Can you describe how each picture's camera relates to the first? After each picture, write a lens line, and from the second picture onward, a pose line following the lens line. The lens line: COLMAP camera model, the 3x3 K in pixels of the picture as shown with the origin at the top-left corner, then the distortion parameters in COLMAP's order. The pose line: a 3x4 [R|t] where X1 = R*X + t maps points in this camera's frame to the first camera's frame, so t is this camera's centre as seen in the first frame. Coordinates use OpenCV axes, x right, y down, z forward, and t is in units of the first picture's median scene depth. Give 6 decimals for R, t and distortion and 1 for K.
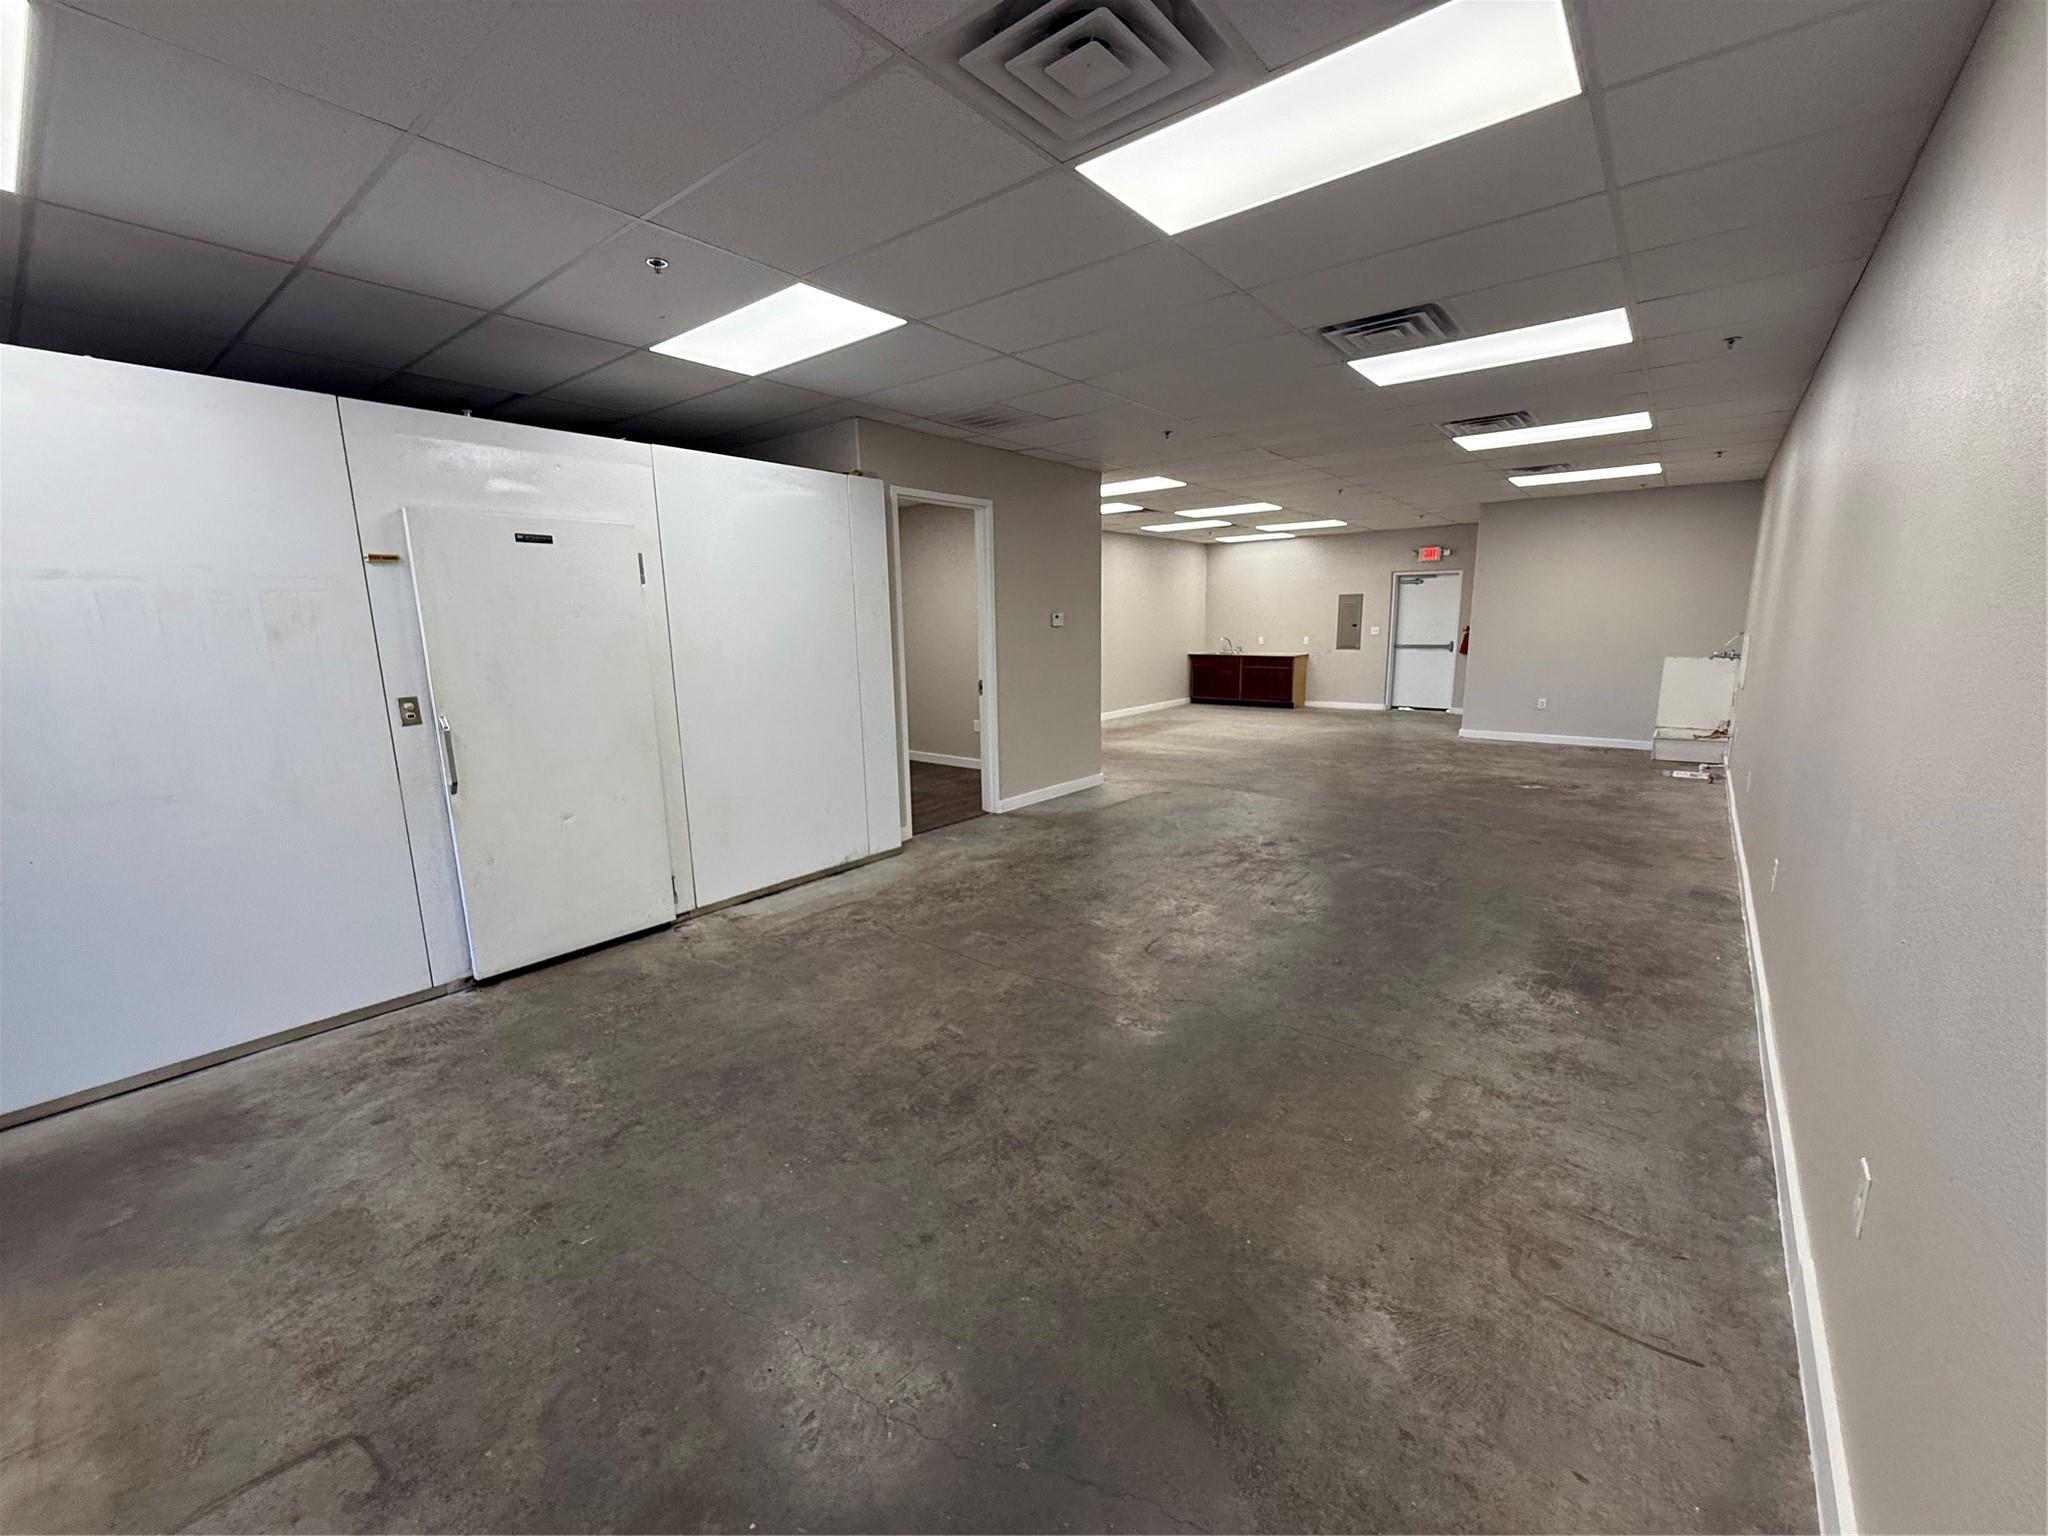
lens RADIAL K [[814.3, 0, 1029.8], [0, 814.3, 774.0], [0, 0, 1]] dist [-0.000728, 0.000002]
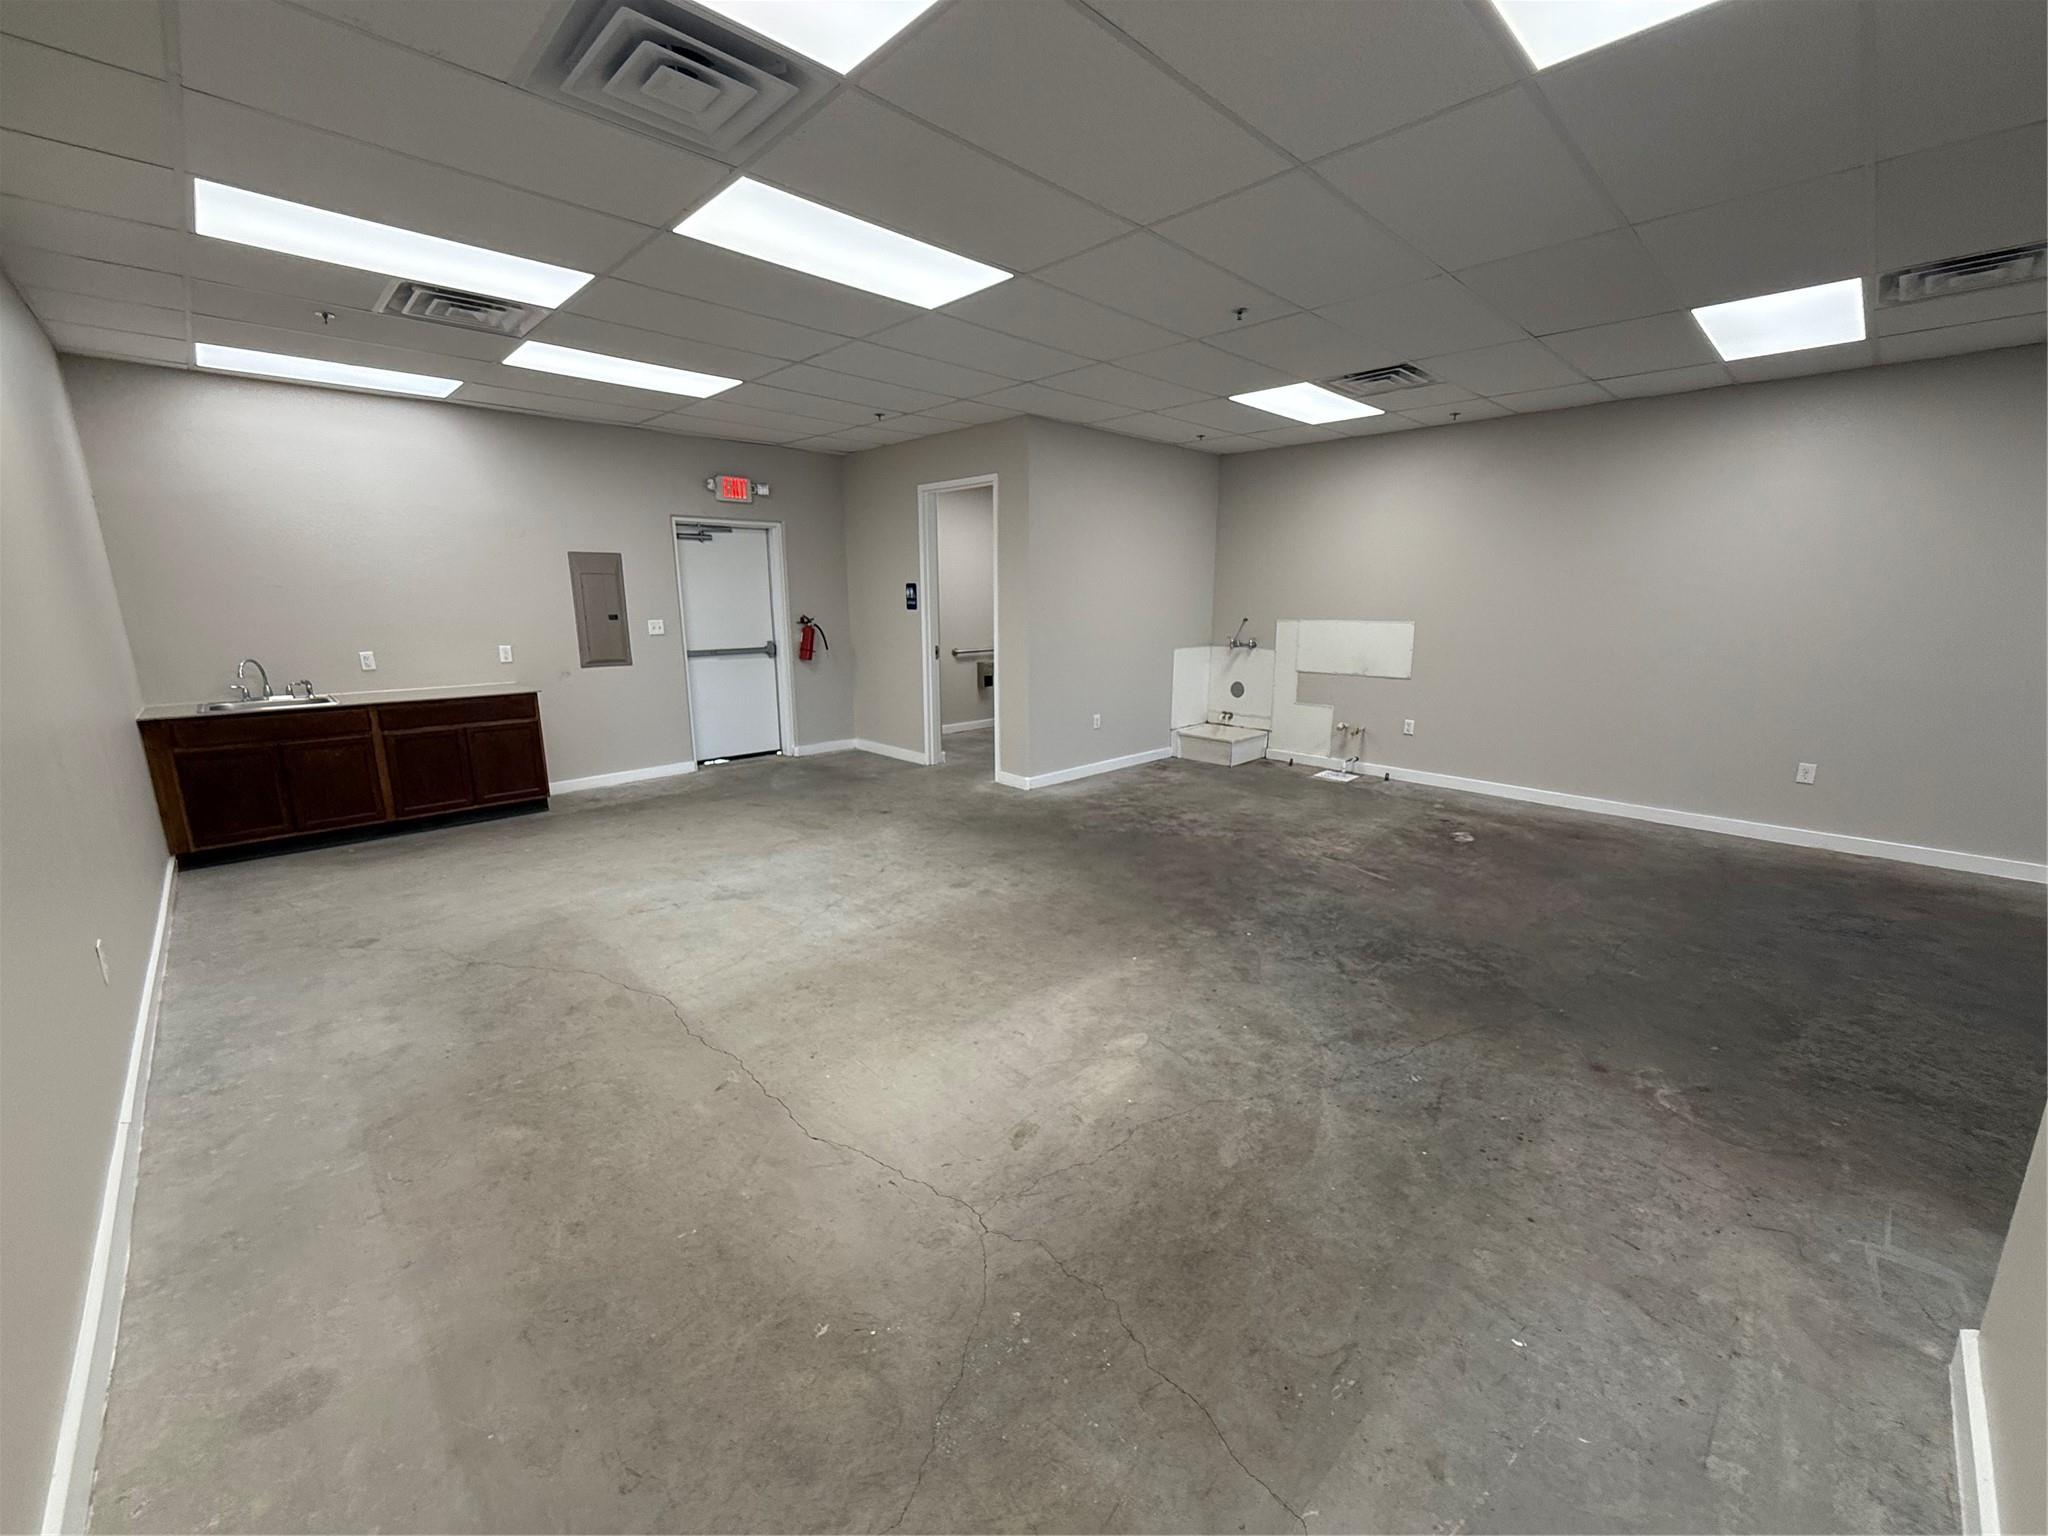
lens RADIAL K [[814.3, 0, 1026.8], [0, 814.3, 772.6], [0, 0, 1]] dist [-0.000728, 0.000002]
pose [[0.123677, -0.198305, 0.972306, -0.195810], [0.186291, 0.967047, 0.173536, -0.376594], [-0.974679, 0.159669, 0.156544, 2.004893]]
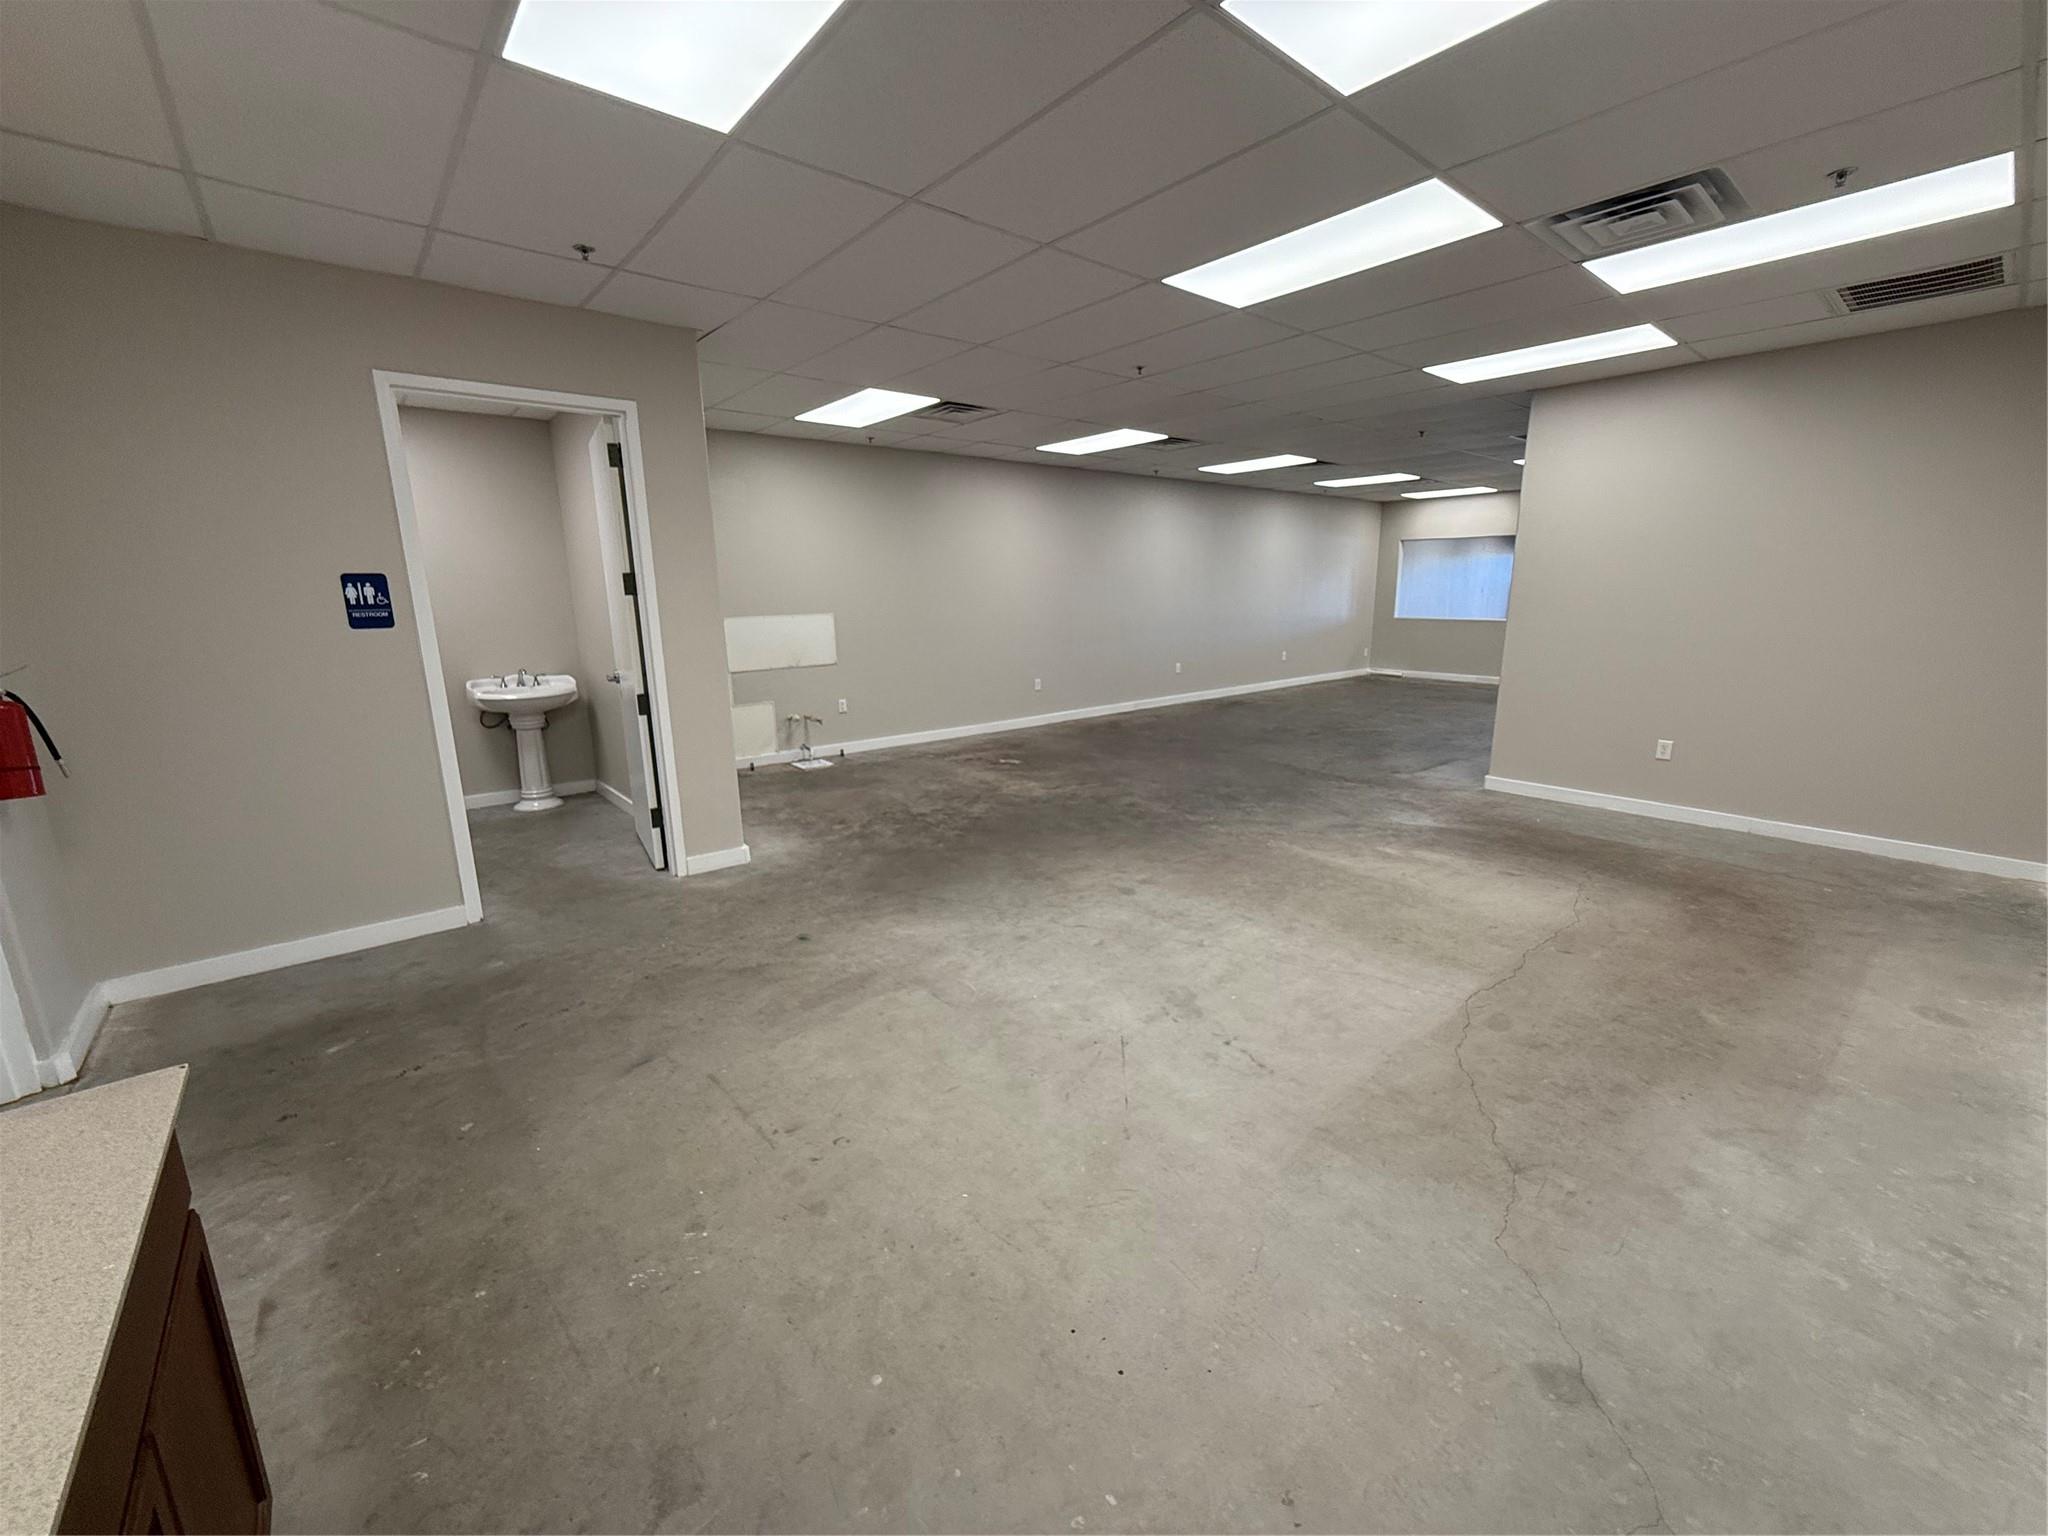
lens RADIAL K [[814.3, 0, 1032.6], [0, 814.3, 773.4], [0, 0, 1]] dist [-0.000728, 0.000002]
pose [[-0.980381, -0.016937, 0.196381, 0.627868], [0.064195, 0.914547, 0.399353, -0.590477], [-0.186363, 0.404125, -0.895518, 3.040052]]
